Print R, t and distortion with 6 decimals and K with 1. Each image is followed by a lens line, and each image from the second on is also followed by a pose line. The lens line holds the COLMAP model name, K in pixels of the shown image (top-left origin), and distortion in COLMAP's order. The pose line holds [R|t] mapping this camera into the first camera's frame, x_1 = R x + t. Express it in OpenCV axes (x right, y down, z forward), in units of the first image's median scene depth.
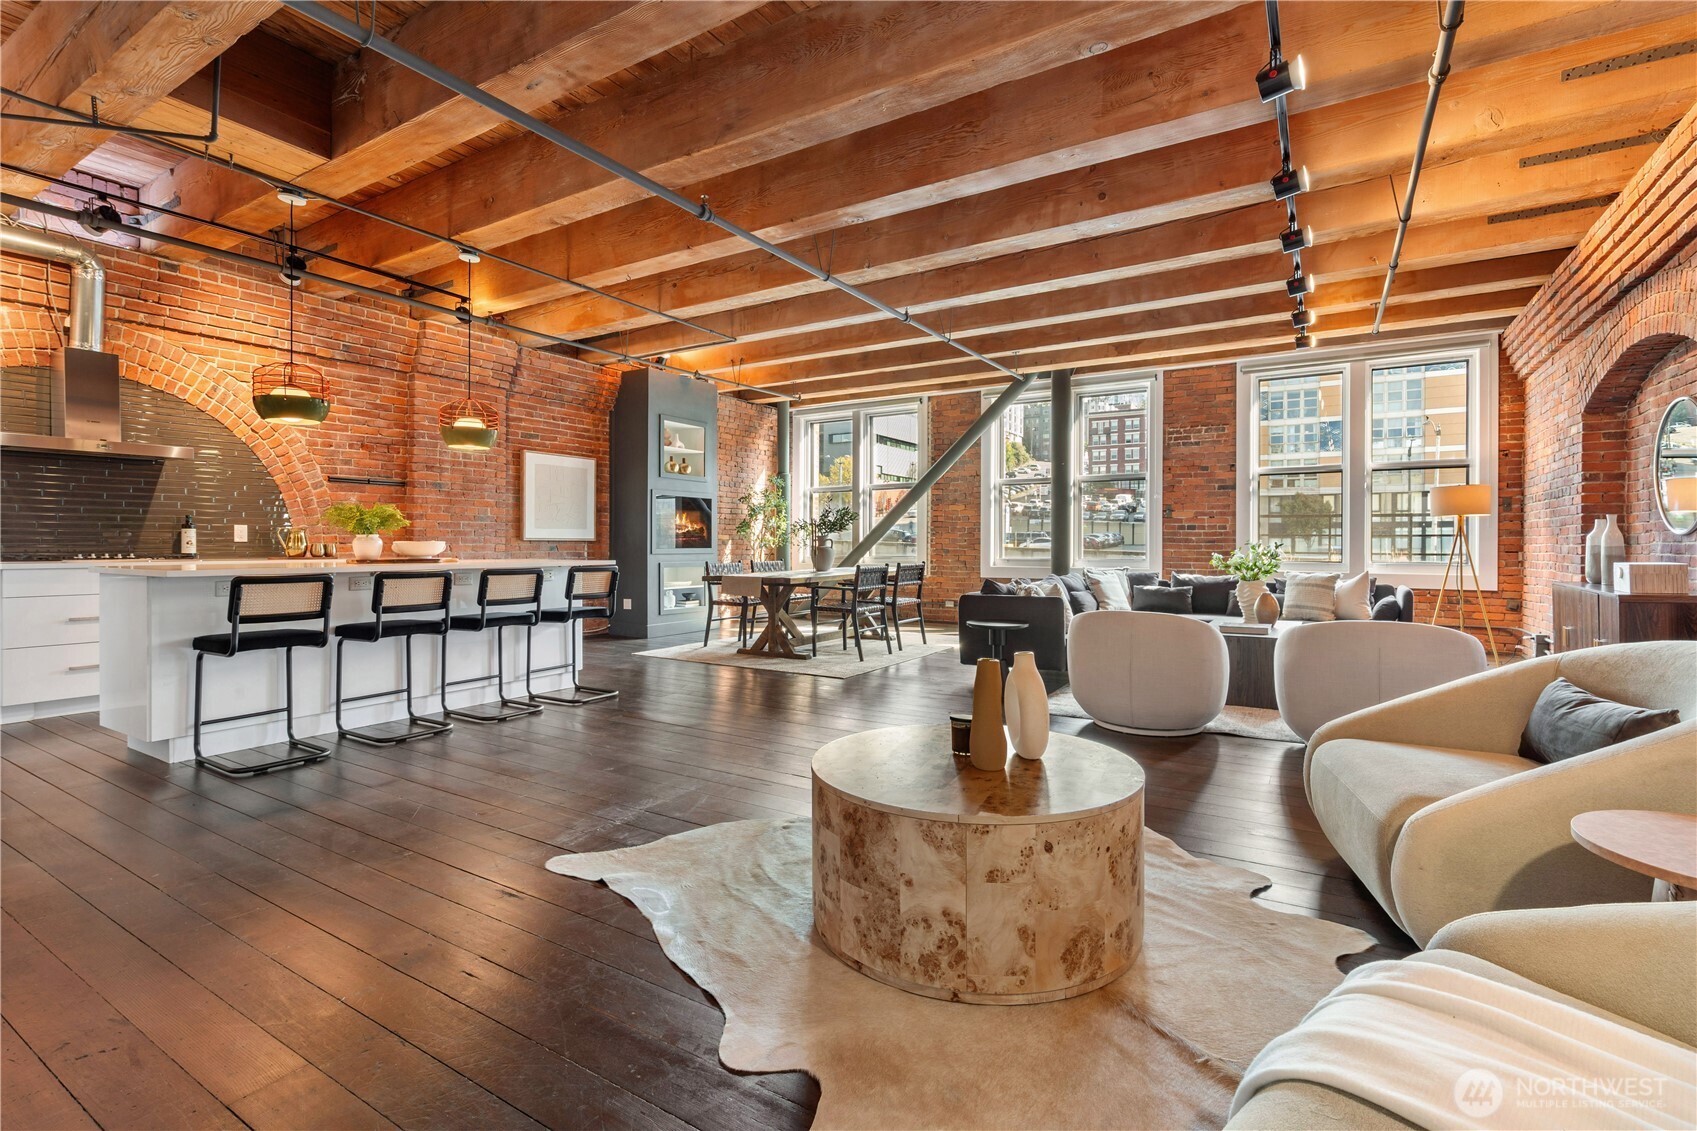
lens RADIAL K [[774.5, 0, 851.1], [0, 774.5, 545.2], [0, 0, 1]] dist [-0.003631, 0.000416]
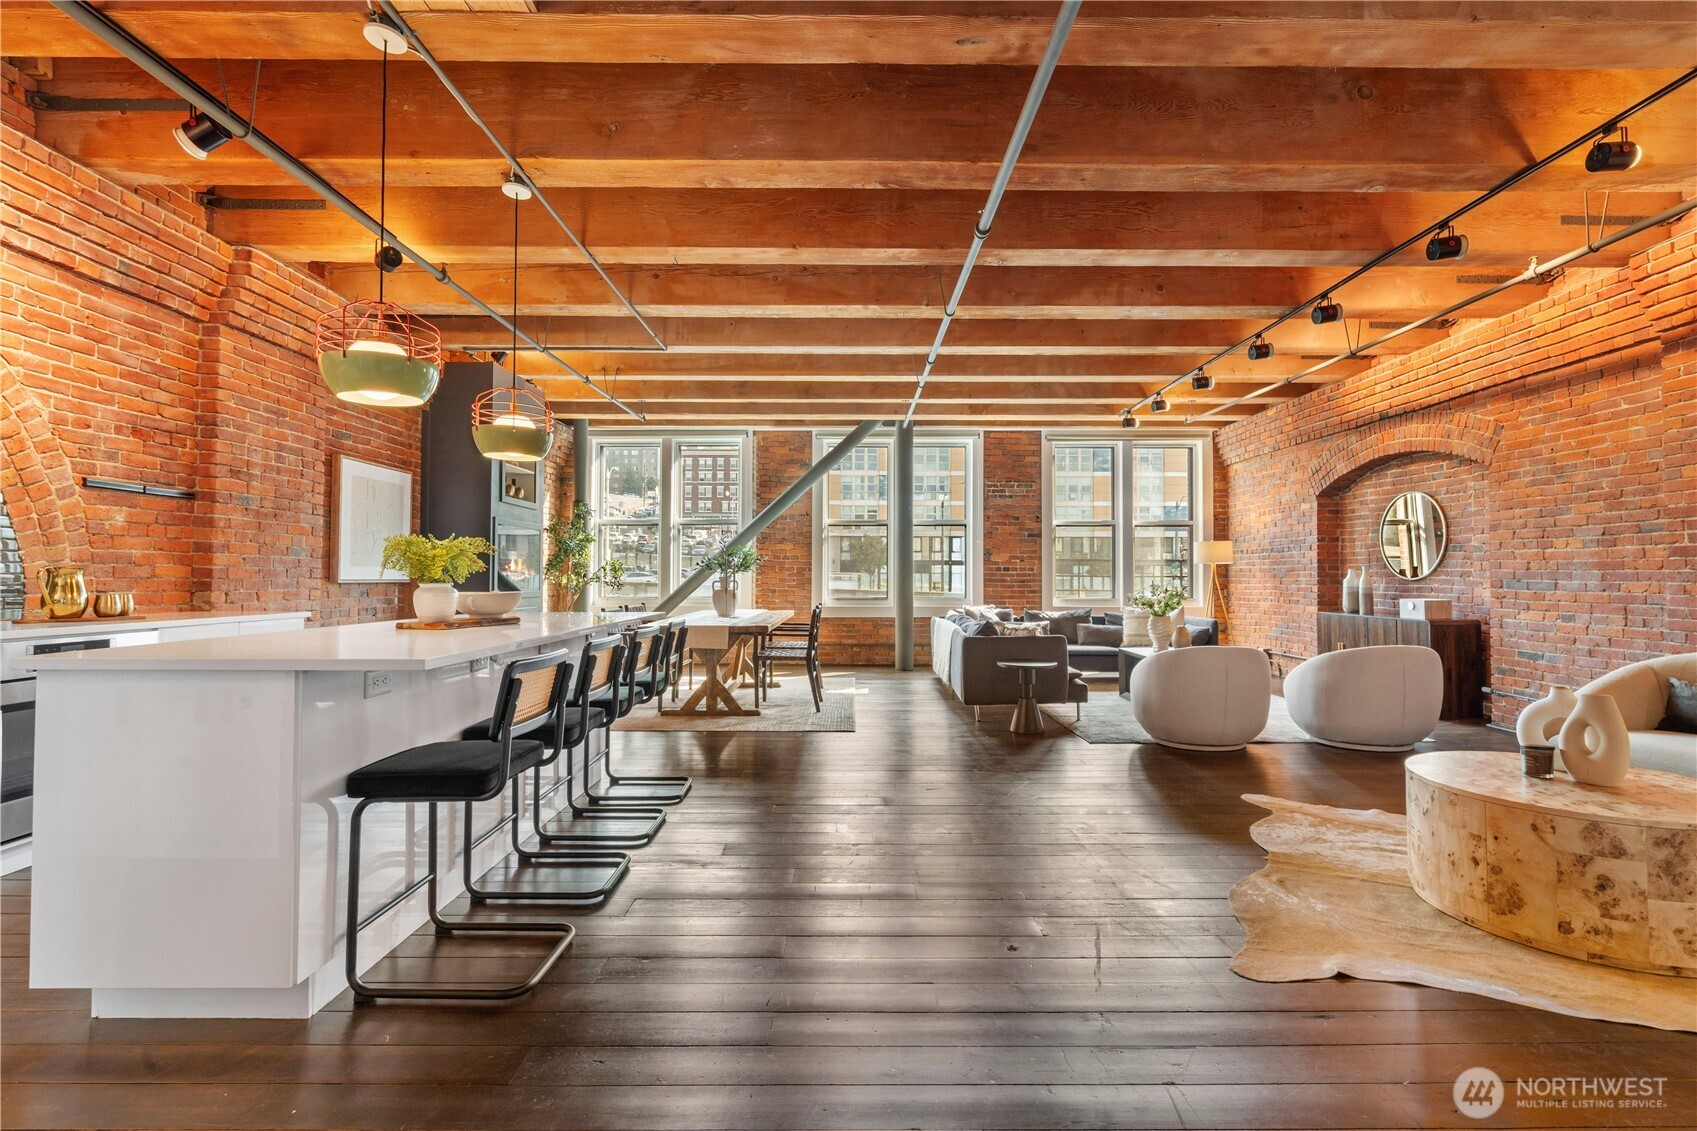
lens RADIAL K [[771.9, 0, 853.9], [0, 771.9, 562.8], [0, 0, 1]] dist [-0.002426, 0.000608]
pose [[0.849587, 0.010146, 0.527351, -0.378027], [0.000664, 0.999794, -0.020306, -0.009726], [-0.527448, 0.017602, 0.849405, 0.151835]]
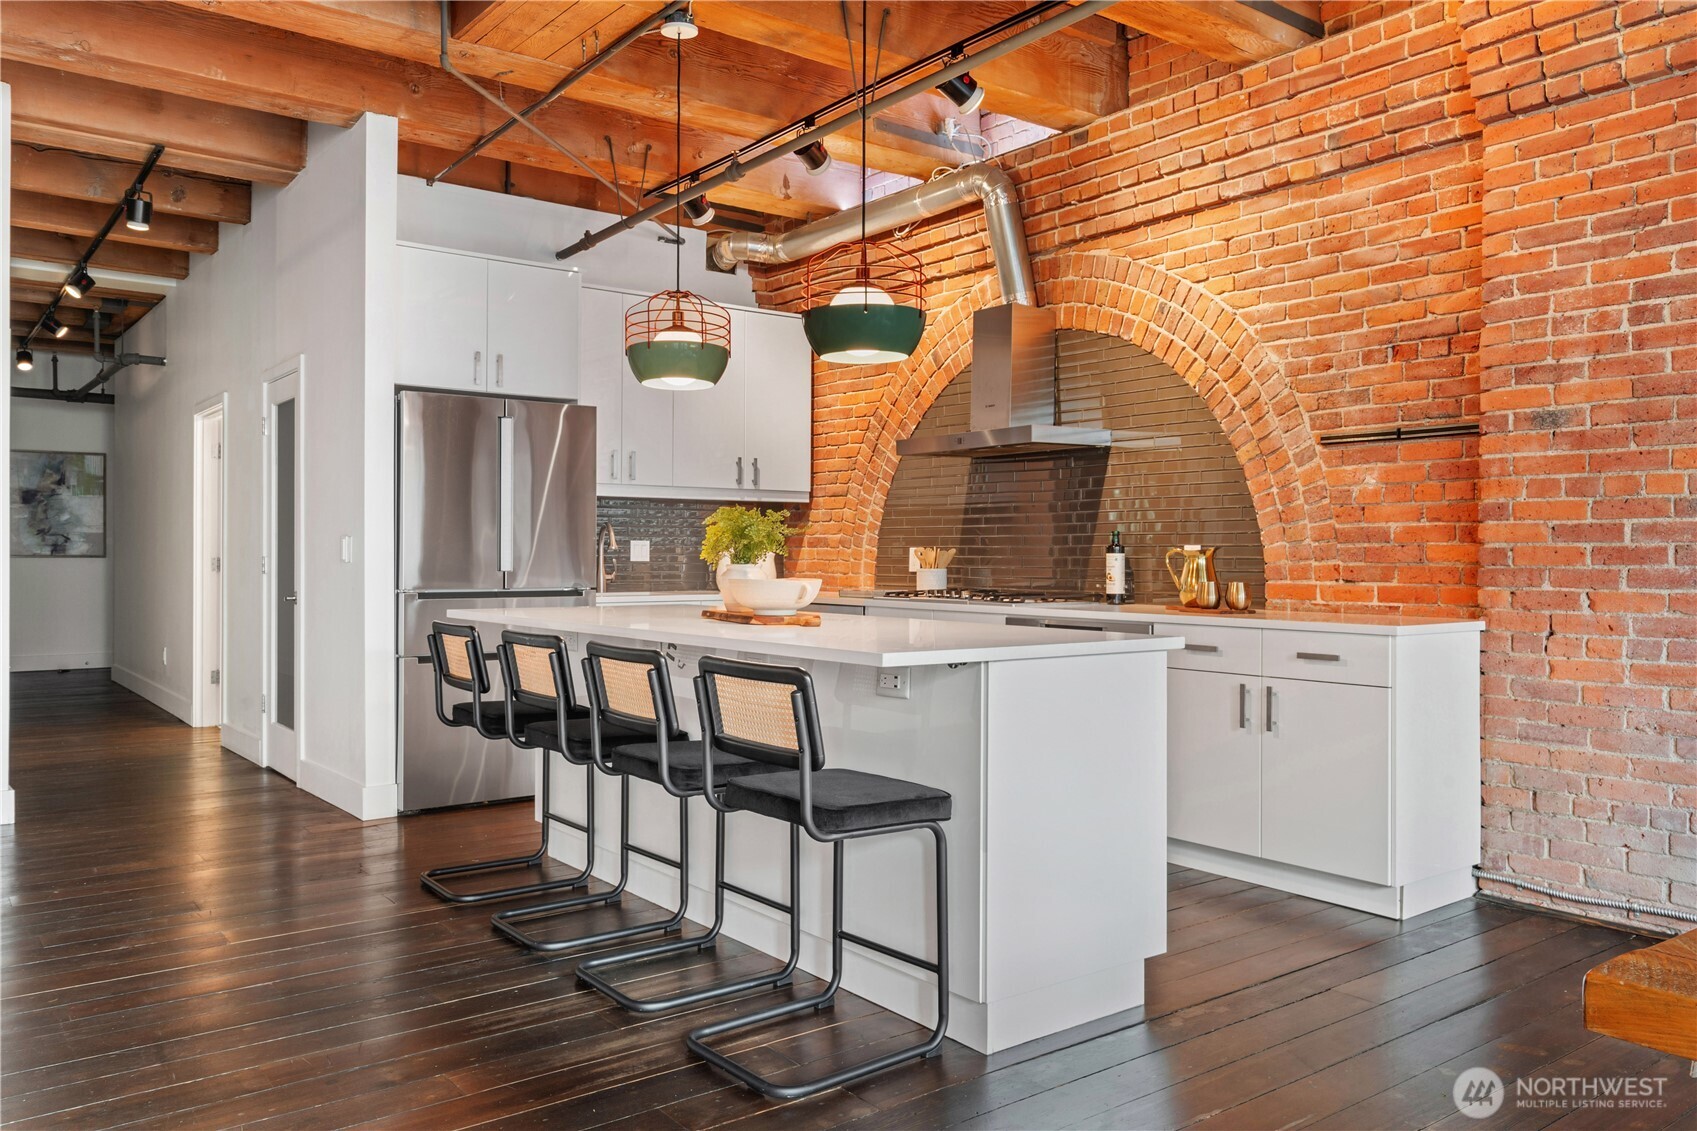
lens RADIAL K [[1277.0, 0, 853.0], [0, 1277.0, 547.8], [0, 0, 1]] dist [0.021023, 0.000747]
pose [[-0.360202, -0.009142, -0.932829, 0.102218], [-0.006238, 0.999953, -0.007391, -0.011330], [0.932853, 0.003157, -0.360242, 0.787225]]
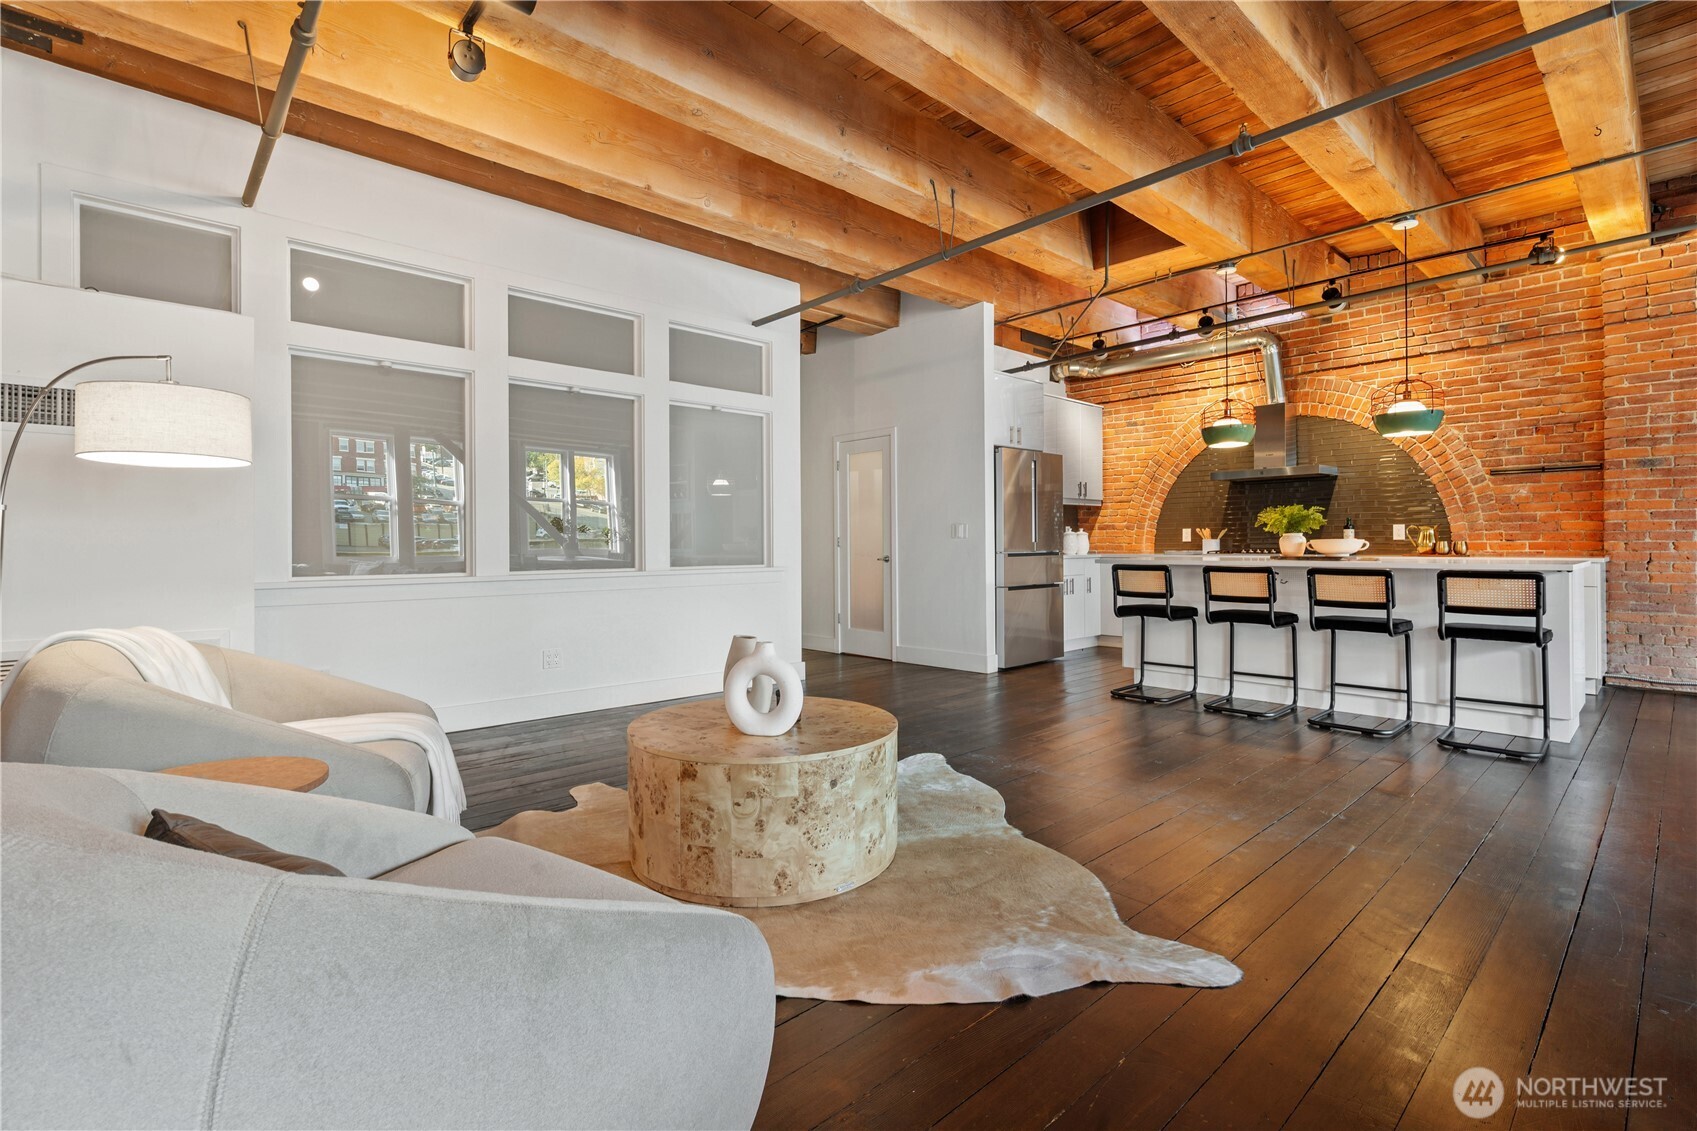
lens RADIAL K [[785.3, 0, 851.2], [0, 785.3, 538.1], [0, 0, 1]] dist [0.000994, 0.000489]
pose [[-0.268872, -0.006170, -0.963156, 0.356082], [0.004112, 0.999963, -0.007553, -0.000973], [0.963167, -0.005992, -0.268837, 0.392185]]
